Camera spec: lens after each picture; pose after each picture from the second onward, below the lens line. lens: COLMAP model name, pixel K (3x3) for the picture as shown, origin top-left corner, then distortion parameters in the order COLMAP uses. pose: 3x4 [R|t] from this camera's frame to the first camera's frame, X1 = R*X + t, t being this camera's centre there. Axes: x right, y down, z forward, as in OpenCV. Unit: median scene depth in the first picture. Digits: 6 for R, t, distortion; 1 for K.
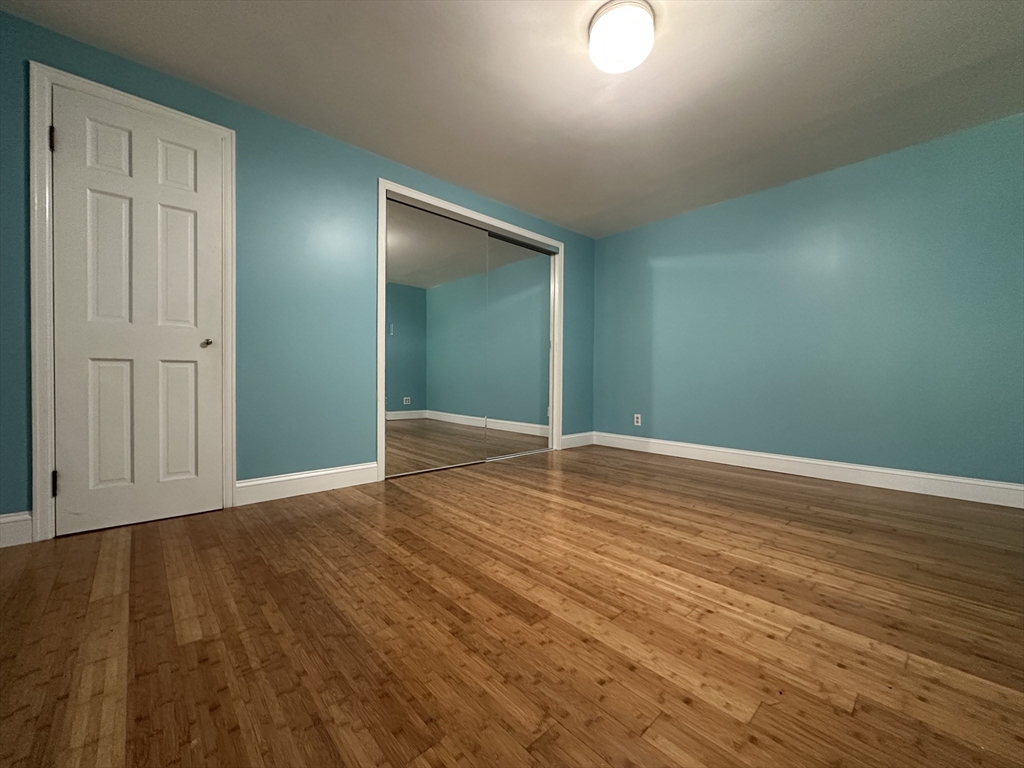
lens RADIAL K [[410.1, 0, 513.4], [0, 410.1, 383.7], [0, 0, 1]] dist [-0.003563, -0.000254]
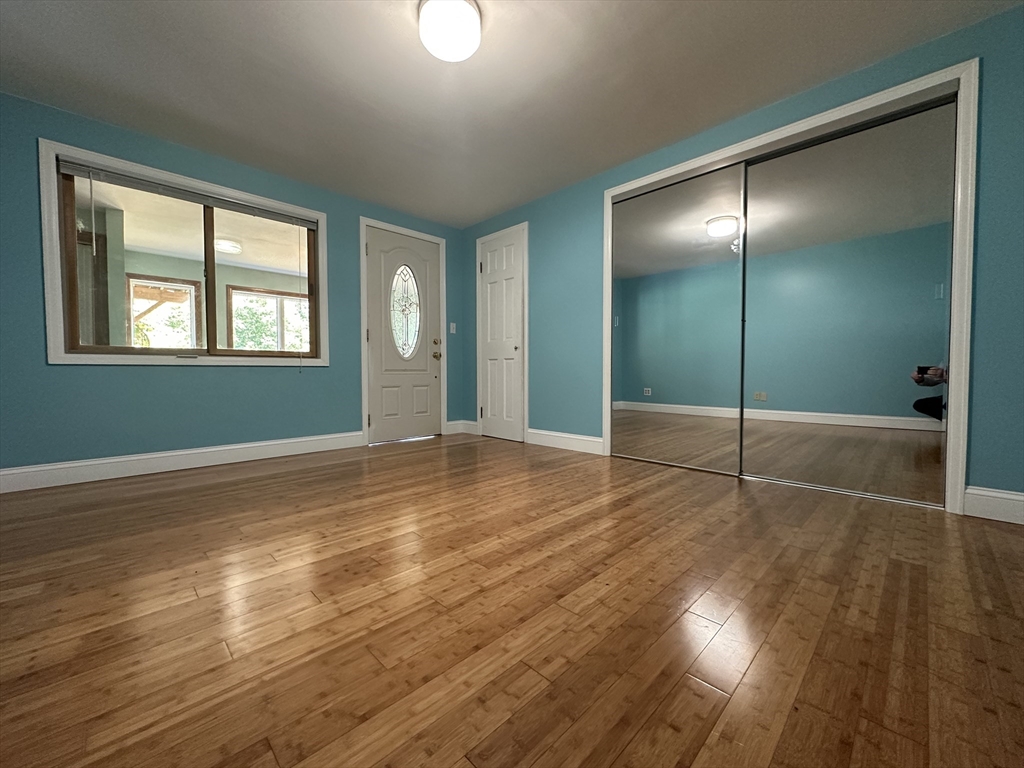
lens RADIAL K [[410.1, 0, 513.3], [0, 410.1, 384.1], [0, 0, 1]] dist [-0.003563, -0.000254]
pose [[0.031570, 0.021331, -0.999274, 1.136730], [-0.009495, 0.999734, 0.021041, 0.020696], [0.999456, 0.008824, 0.031764, 0.985462]]
